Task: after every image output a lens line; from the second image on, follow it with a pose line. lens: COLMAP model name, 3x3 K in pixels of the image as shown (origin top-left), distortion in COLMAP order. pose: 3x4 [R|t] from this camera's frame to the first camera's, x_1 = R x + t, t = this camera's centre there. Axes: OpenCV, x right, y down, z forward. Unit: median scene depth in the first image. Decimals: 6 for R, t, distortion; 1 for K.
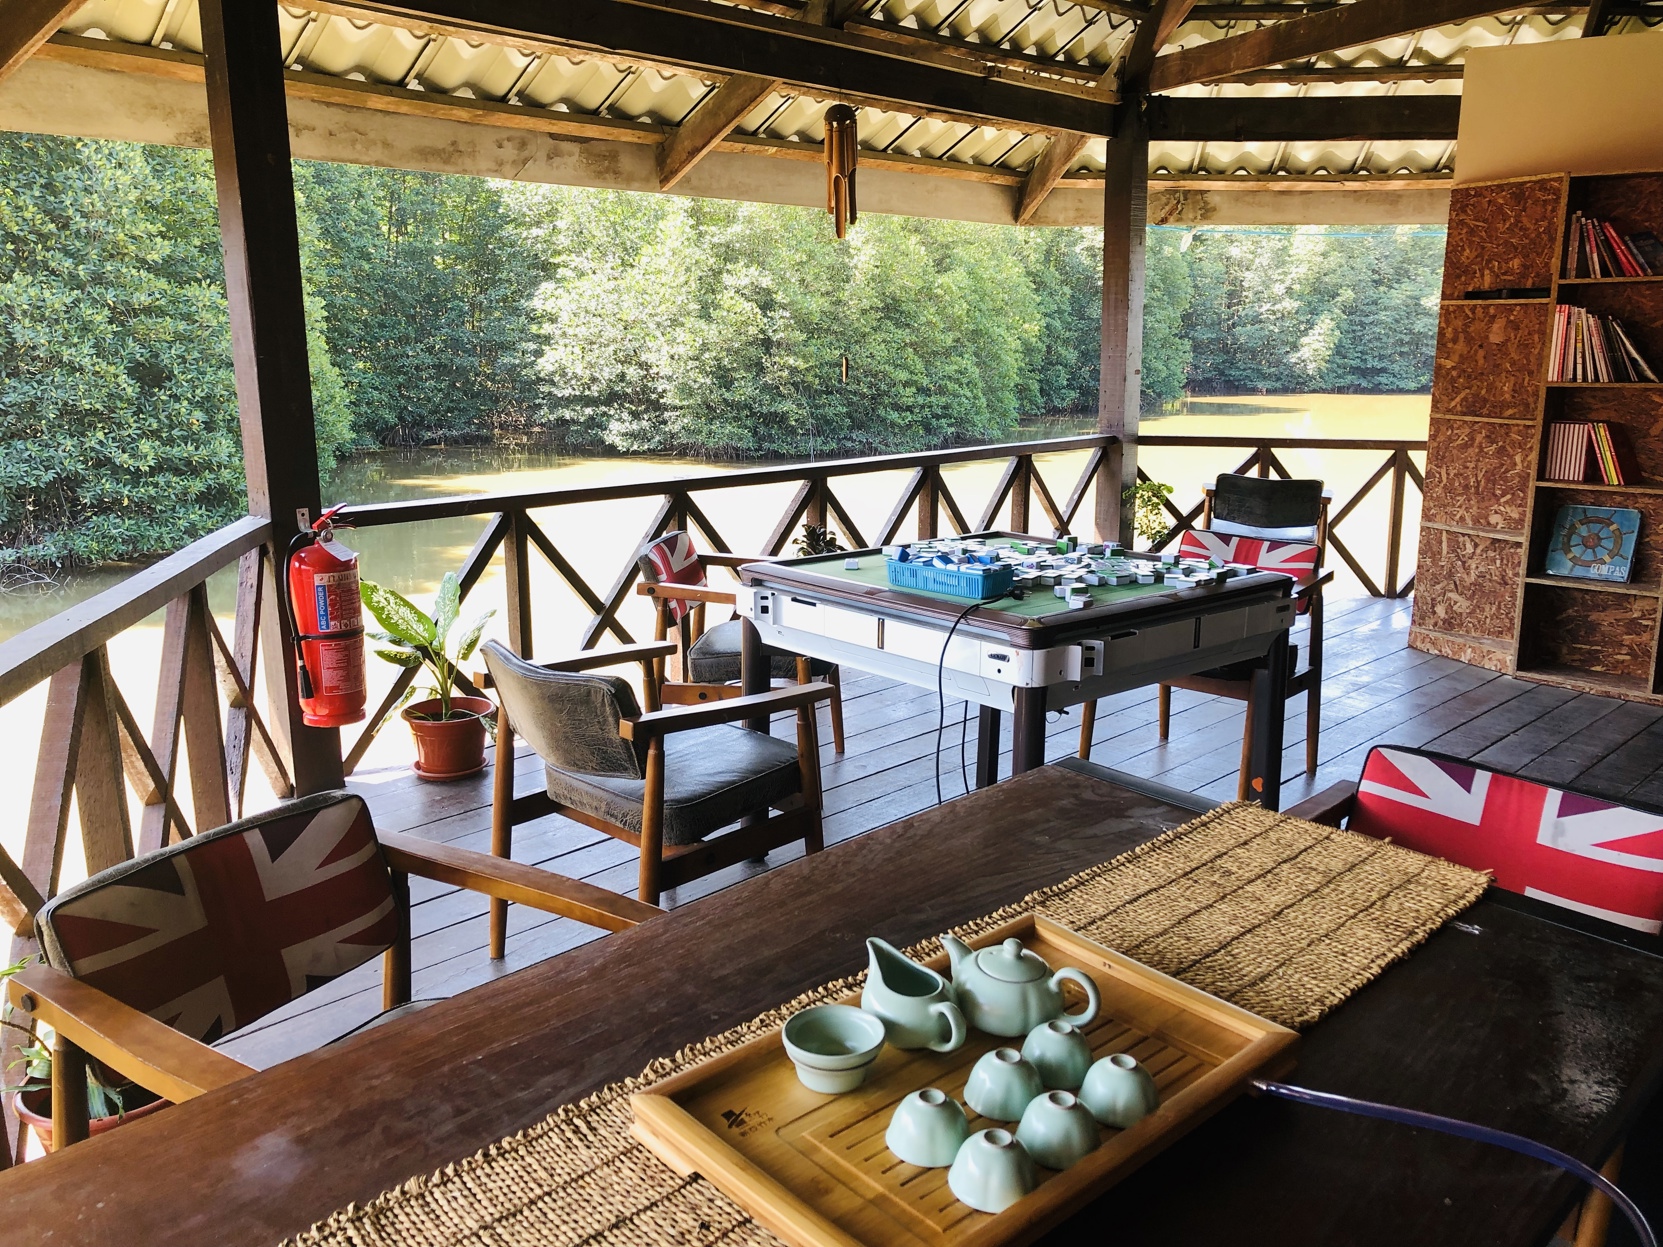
lens RADIAL K [[1341.6, 0, 800.7], [0, 1341.6, 619.9], [0, 0, 1]] dist [0.037701, -0.064403]
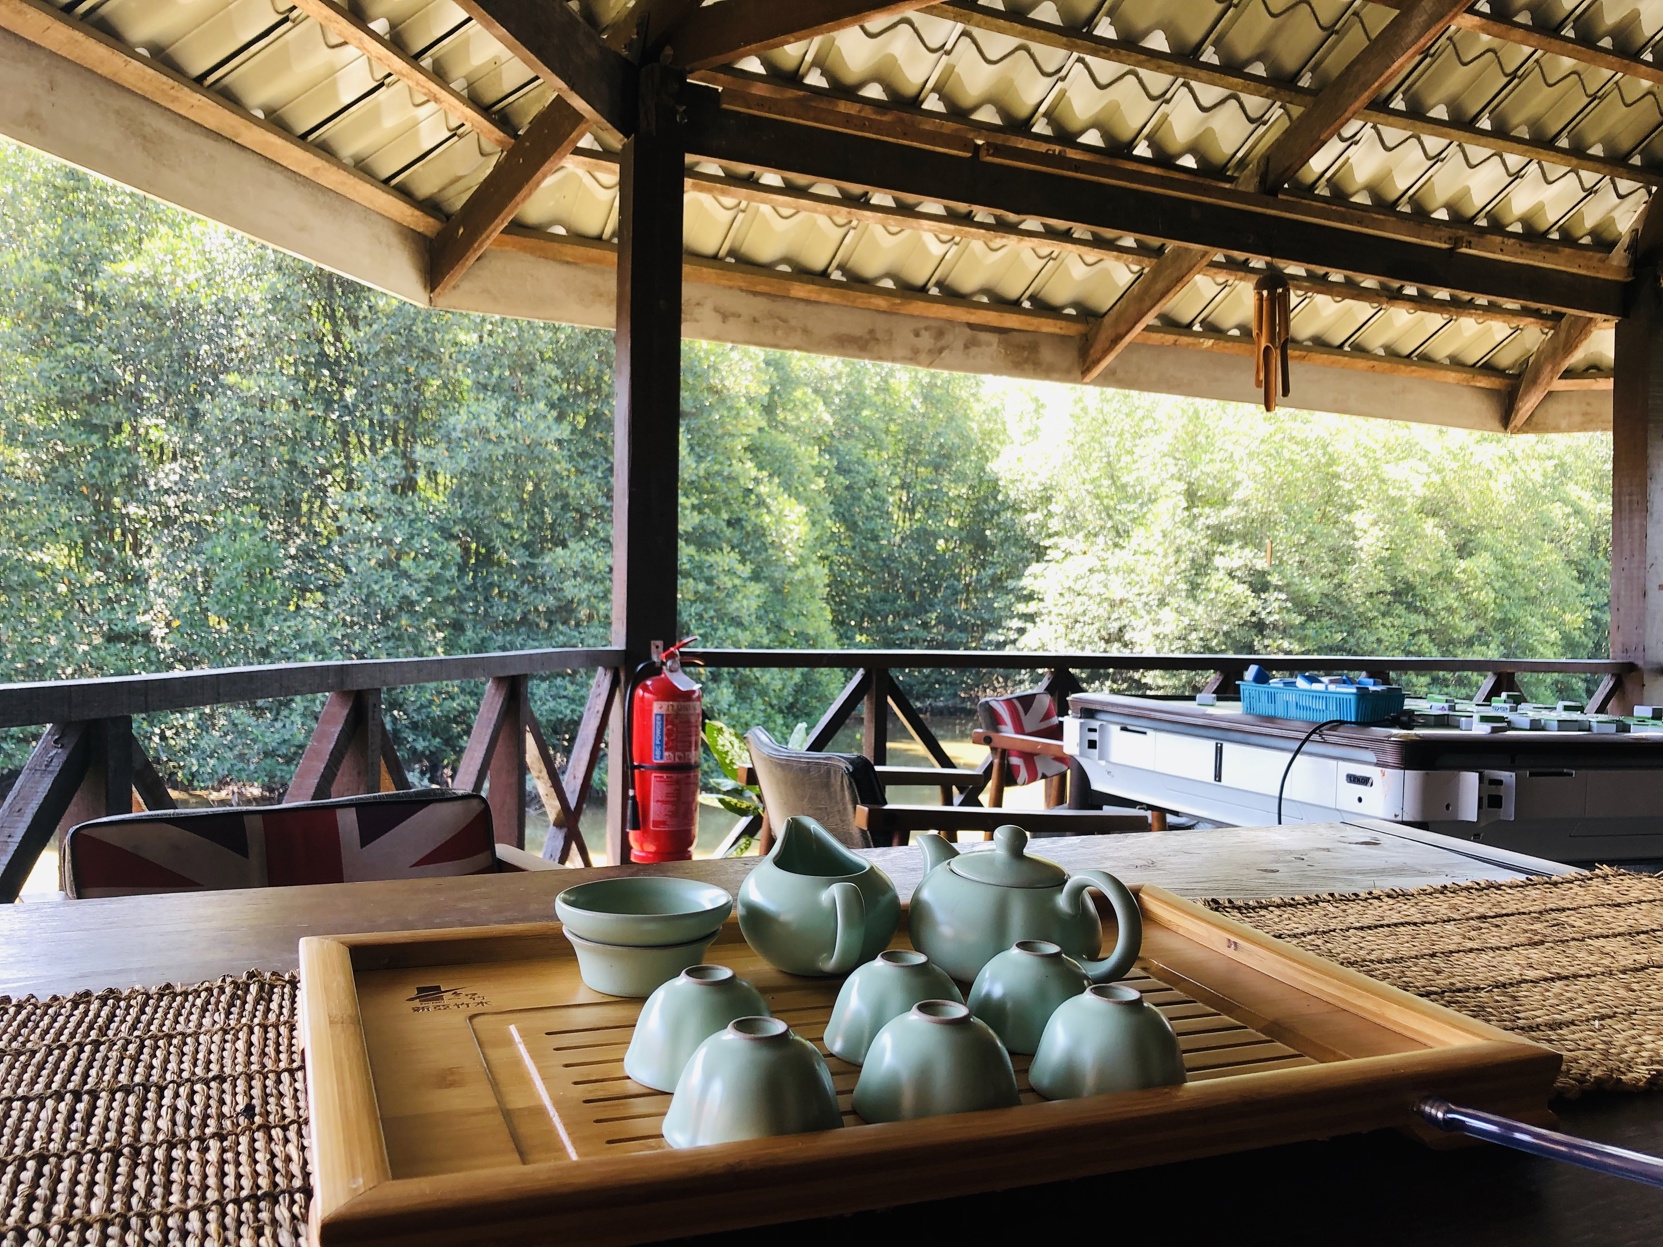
lens RADIAL K [[1341.6, 0, 800.7], [0, 1341.6, 619.9], [0, 0, 1]] dist [0.037701, -0.064403]
pose [[0.935762, 0.036516, -0.350737, 0.058271], [-0.108248, 0.976348, -0.187154, 0.057584], [0.335607, 0.213098, 0.917582, 0.089828]]
